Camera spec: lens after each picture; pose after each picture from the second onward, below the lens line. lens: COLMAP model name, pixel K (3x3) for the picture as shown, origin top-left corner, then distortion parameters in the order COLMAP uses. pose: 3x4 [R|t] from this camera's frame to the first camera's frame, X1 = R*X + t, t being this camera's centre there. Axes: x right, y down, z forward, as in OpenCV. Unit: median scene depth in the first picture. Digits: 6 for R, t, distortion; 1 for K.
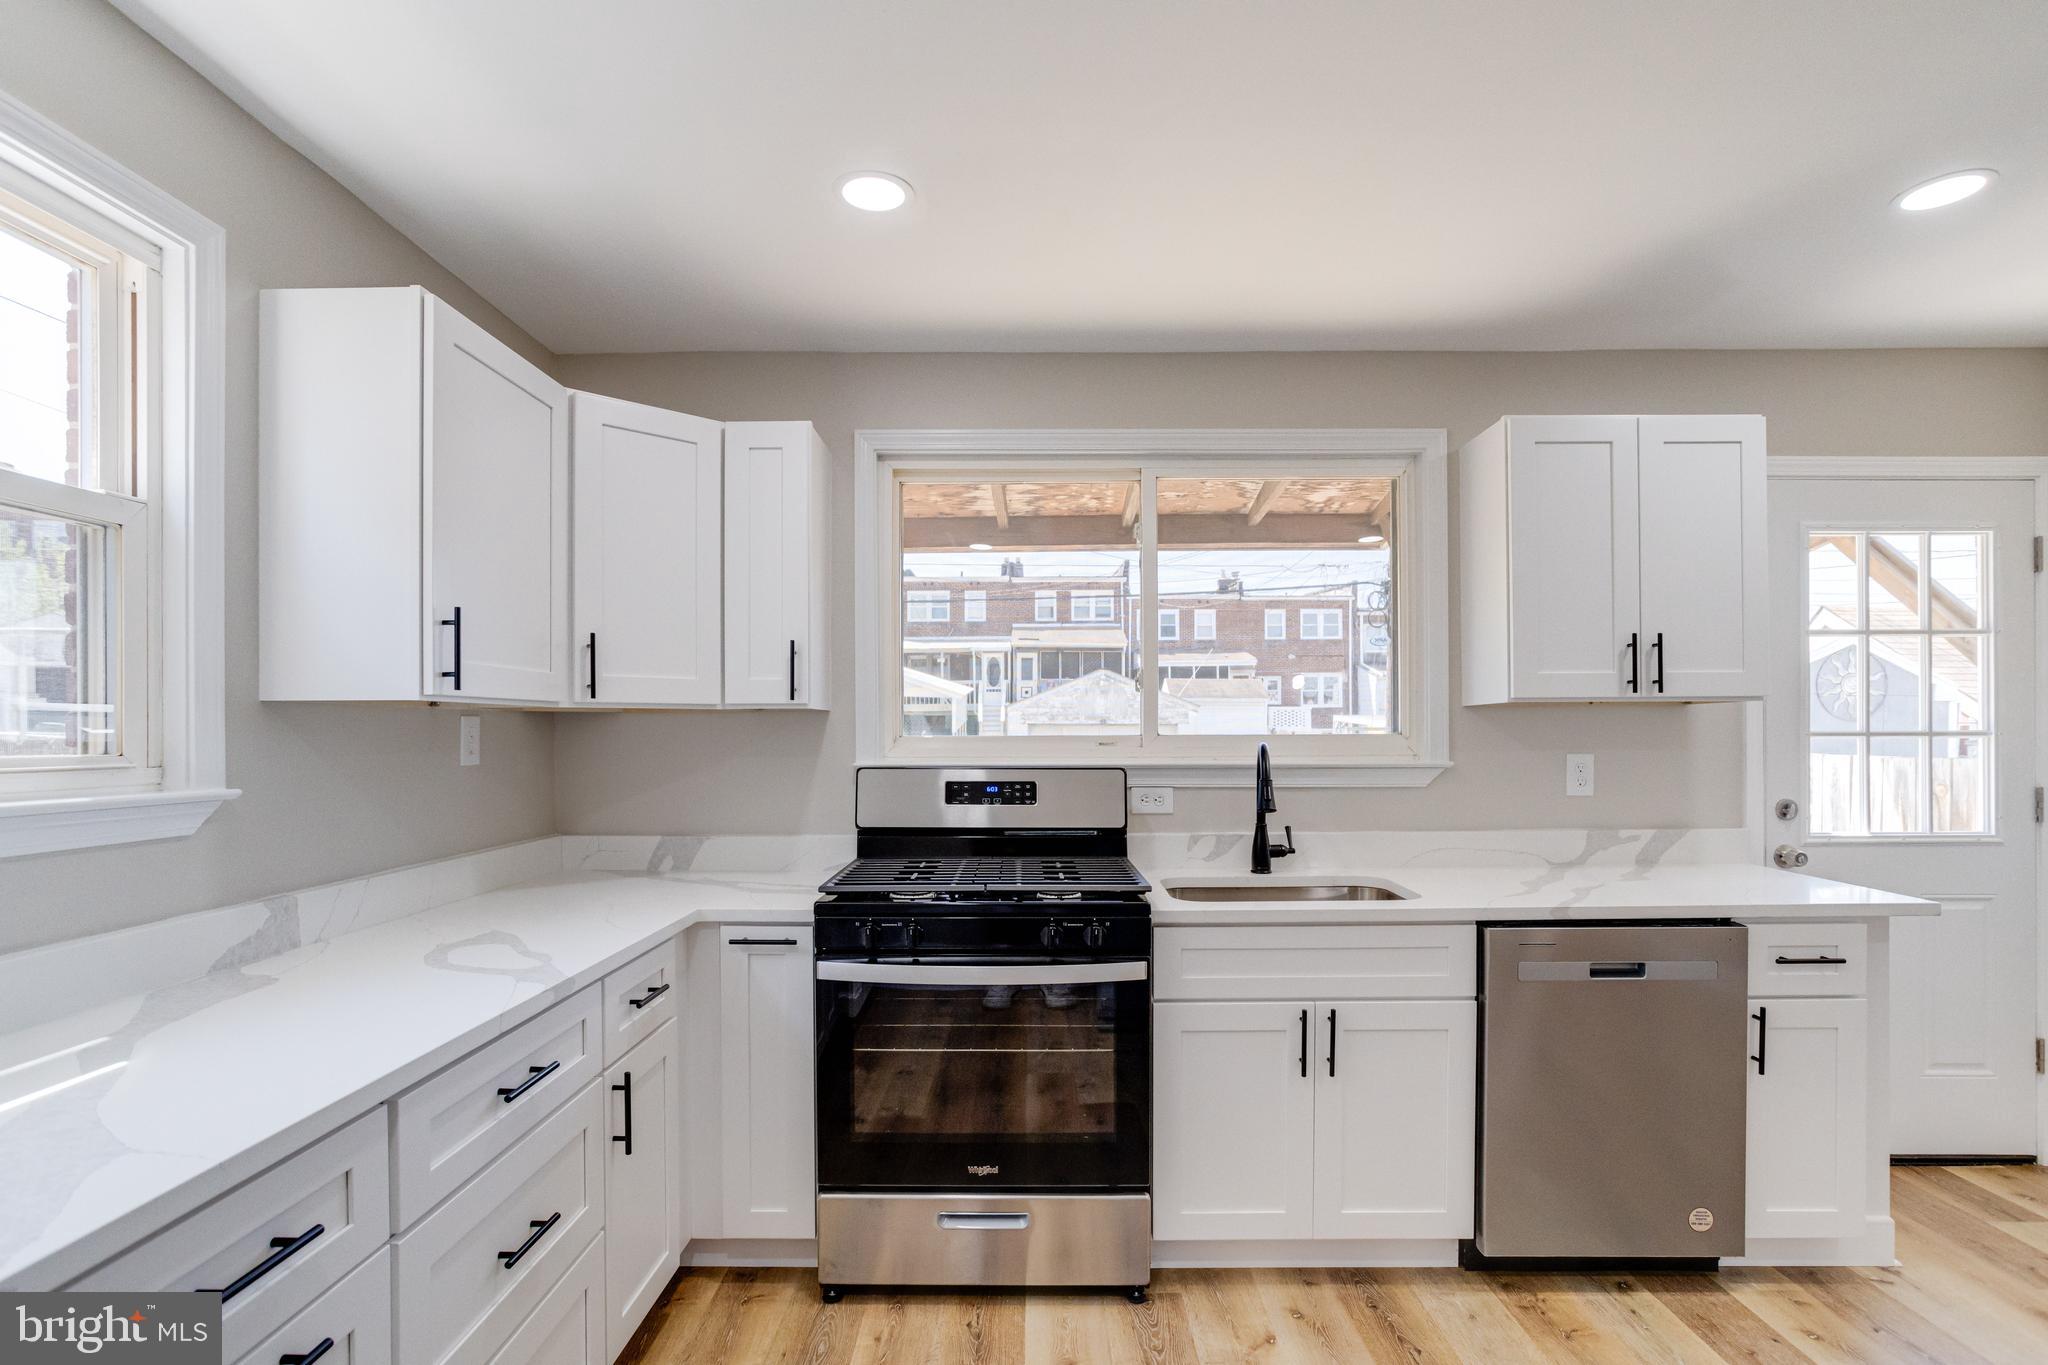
lens RADIAL K [[998.8, 0, 1046.2], [0, 998.8, 733.7], [0, 0, 1]] dist [-0.033895, 0.017750]
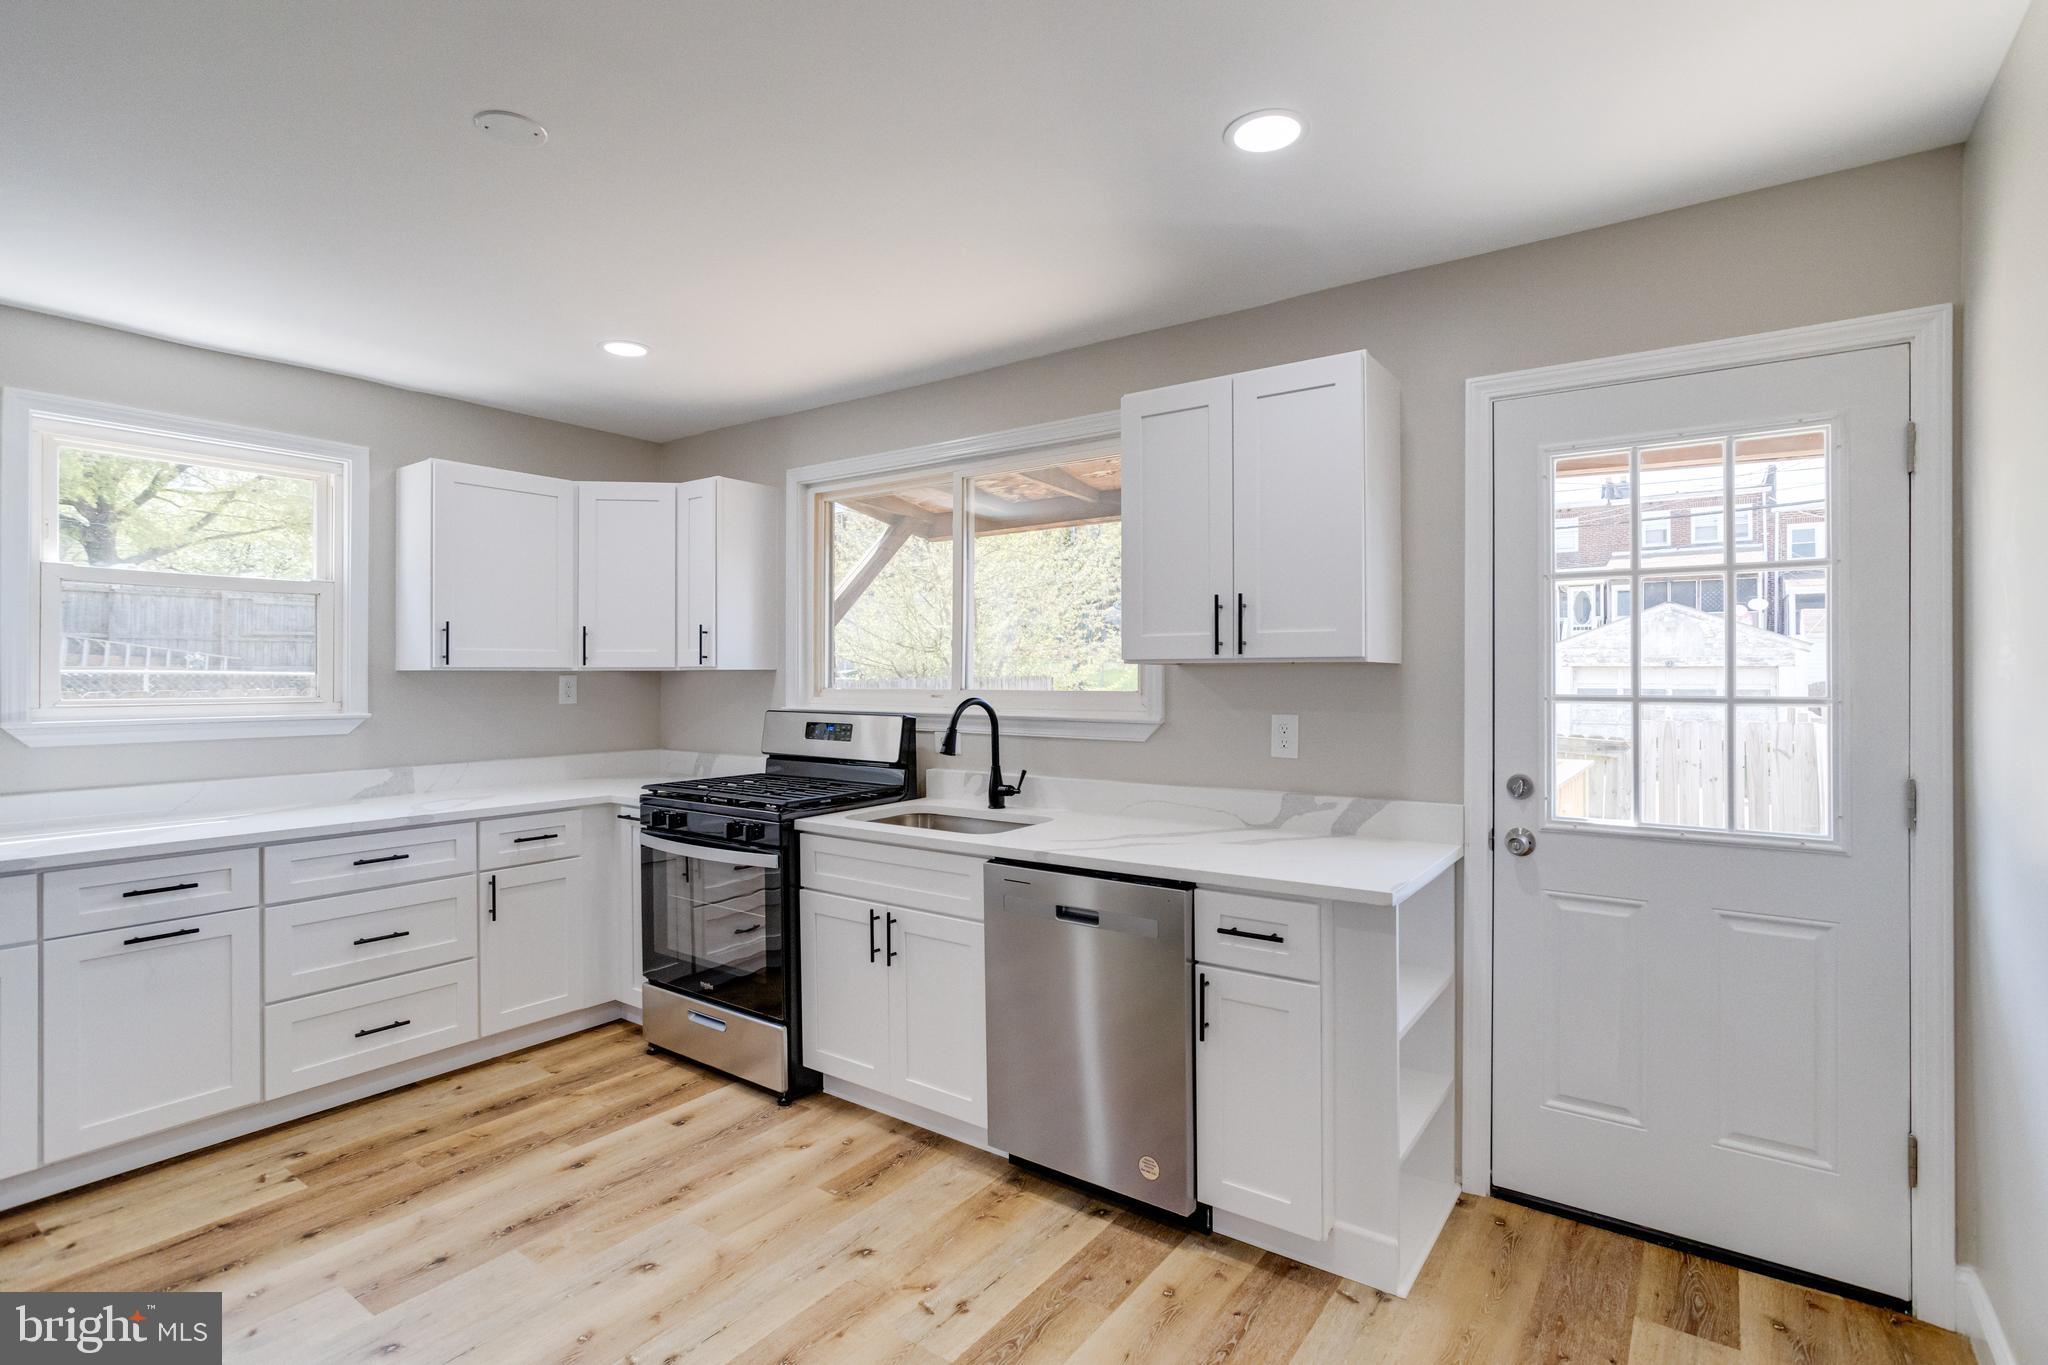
lens RADIAL K [[998.8, 0, 1045.9], [0, 998.8, 672.2], [0, 0, 1]] dist [-0.033895, 0.017750]
pose [[0.816329, 0.001619, -0.577585, 1.037681], [-0.003454, 0.999992, -0.002079, -0.021004], [0.577577, 0.003692, 0.816328, 0.075910]]
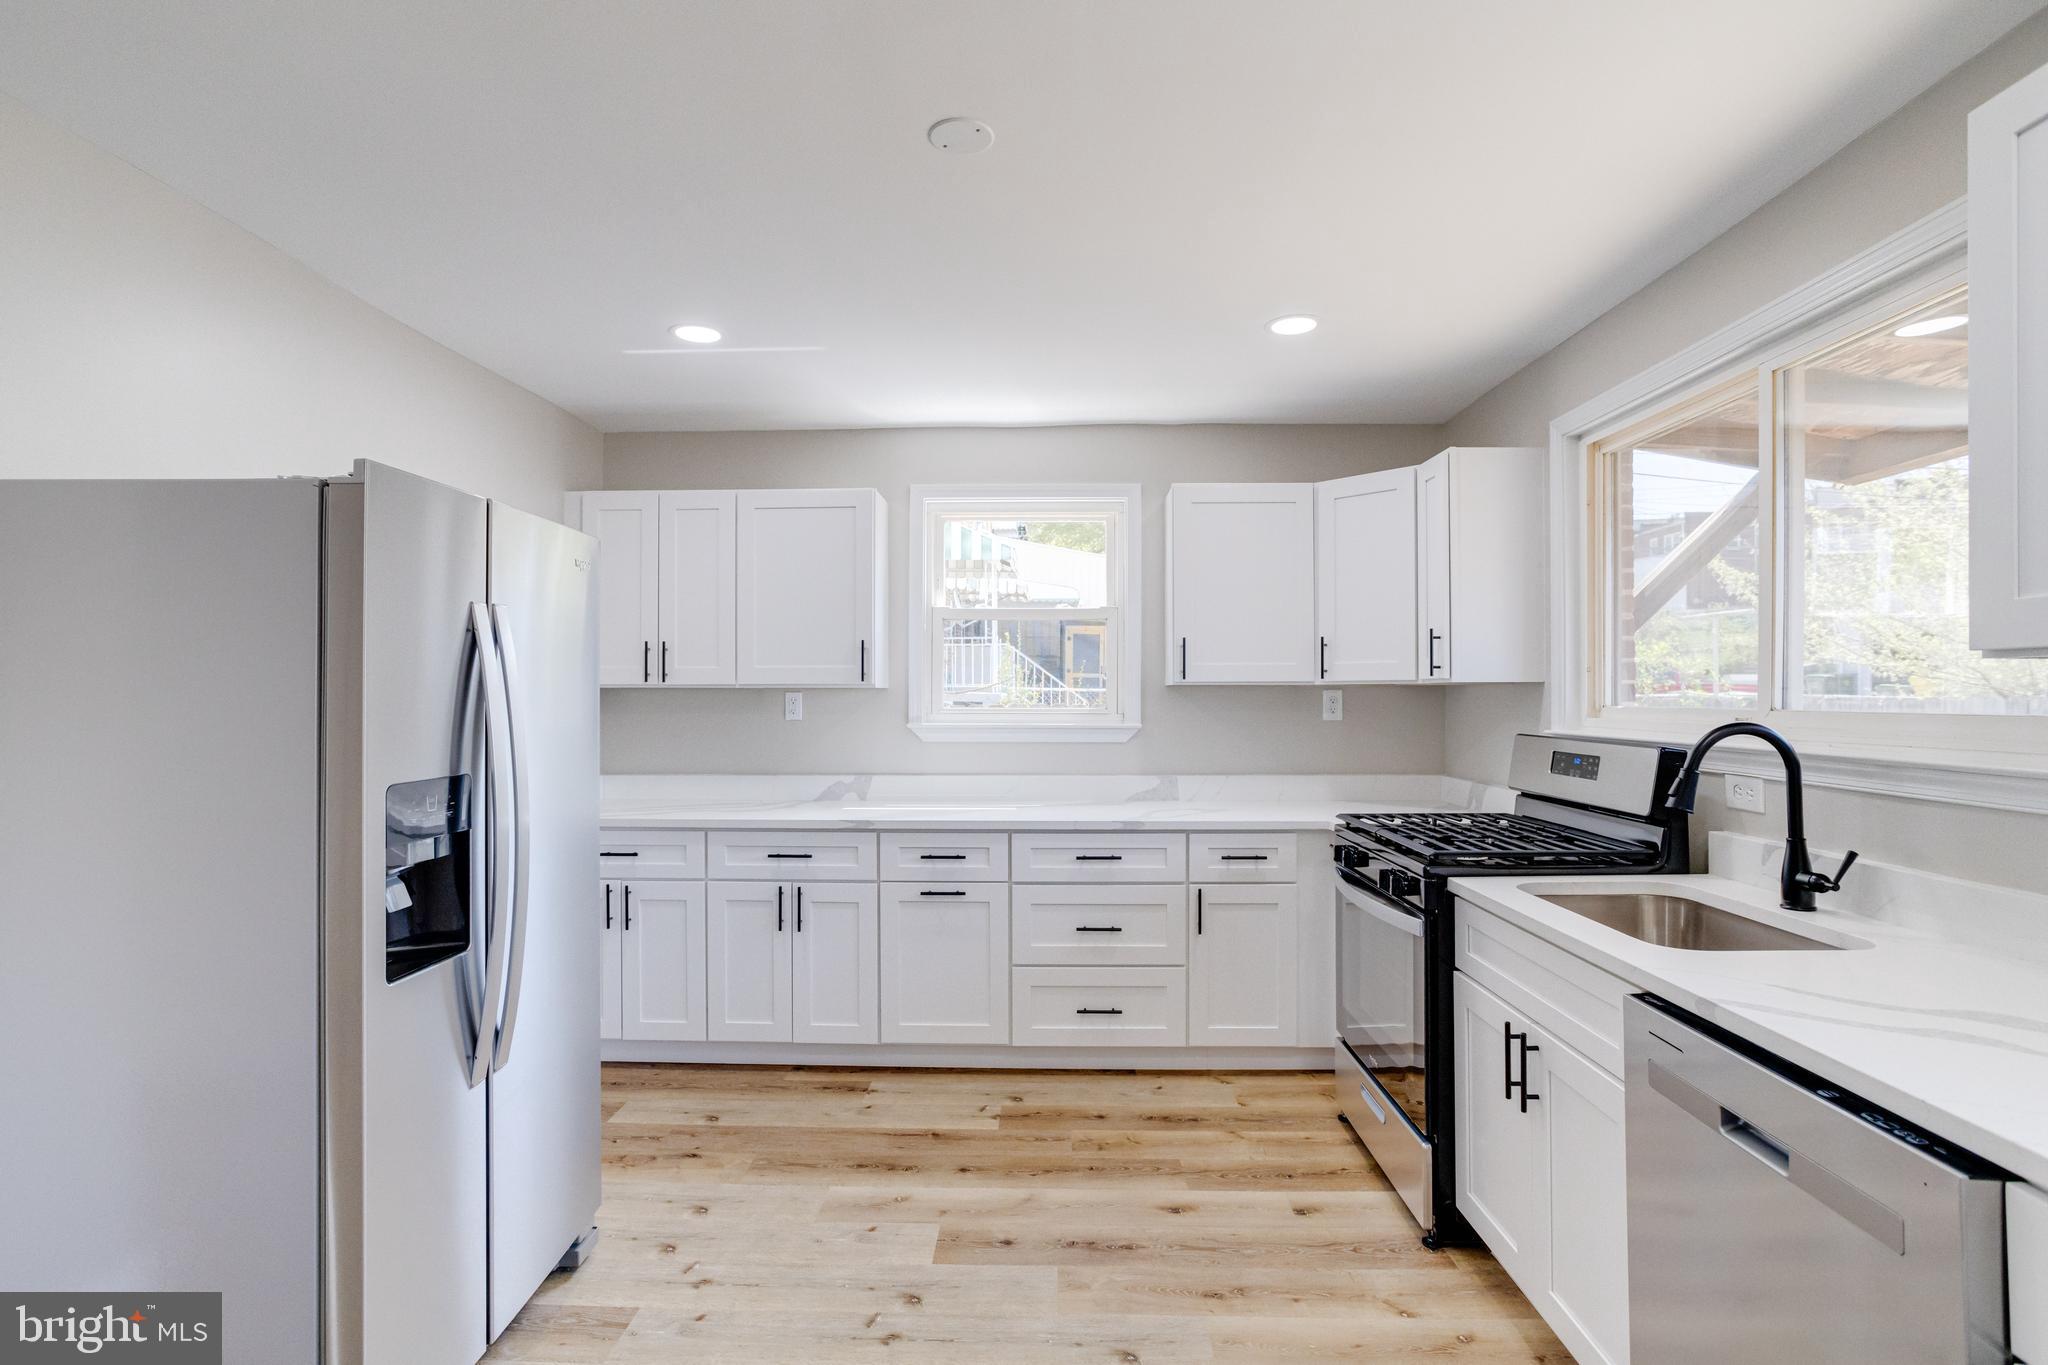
lens RADIAL K [[998.8, 0, 1010.7], [0, 998.8, 691.2], [0, 0, 1]] dist [-0.033895, 0.017750]
pose [[-0.042873, -0.000664, -0.999080, 1.018695], [-0.001790, 0.999998, -0.000588, -0.013056], [0.999079, 0.001763, -0.042874, 0.525040]]
